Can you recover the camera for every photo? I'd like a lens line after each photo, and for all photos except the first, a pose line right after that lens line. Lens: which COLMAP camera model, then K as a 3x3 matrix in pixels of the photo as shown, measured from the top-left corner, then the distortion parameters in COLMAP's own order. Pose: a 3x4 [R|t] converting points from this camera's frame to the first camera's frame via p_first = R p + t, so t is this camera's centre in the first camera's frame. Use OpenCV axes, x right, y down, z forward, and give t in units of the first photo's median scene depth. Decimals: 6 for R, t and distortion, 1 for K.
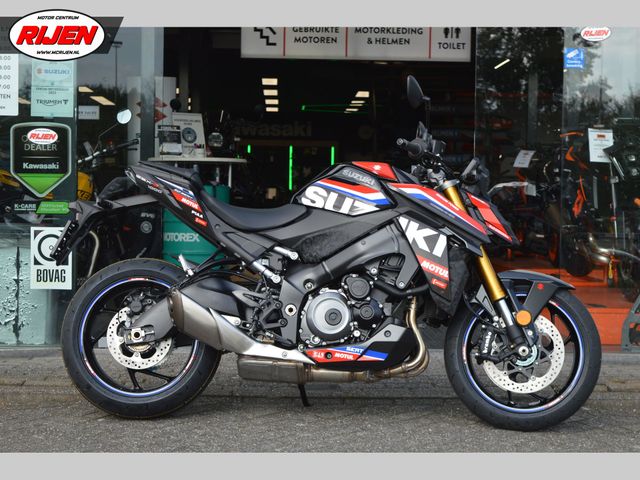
lens RADIAL K [[1413.5, 0, 324.8], [0, 1413.5, 238.6], [0, 0, 1]] dist [0.120950, 0.000000]
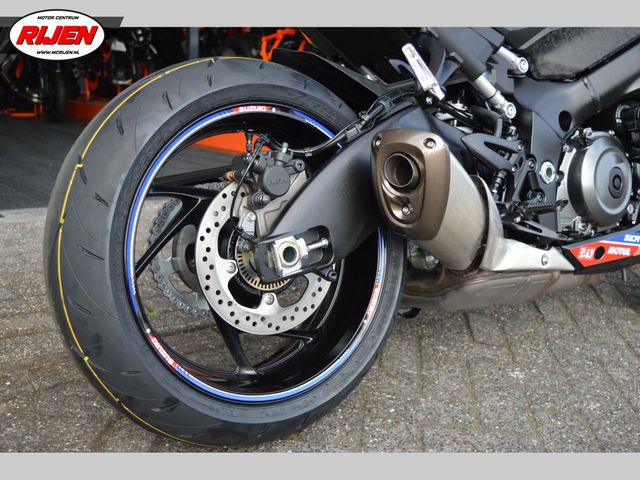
lens RADIAL K [[703.1, 0, 321.4], [0, 703.1, 242.1], [0, 0, 1]] dist [-0.093626, 0.000000]
pose [[0.804876, -0.103406, 0.584364, -0.237087], [-0.001107, 0.984439, 0.175725, 0.031274], [-0.593441, -0.142084, 0.792237, 0.841926]]
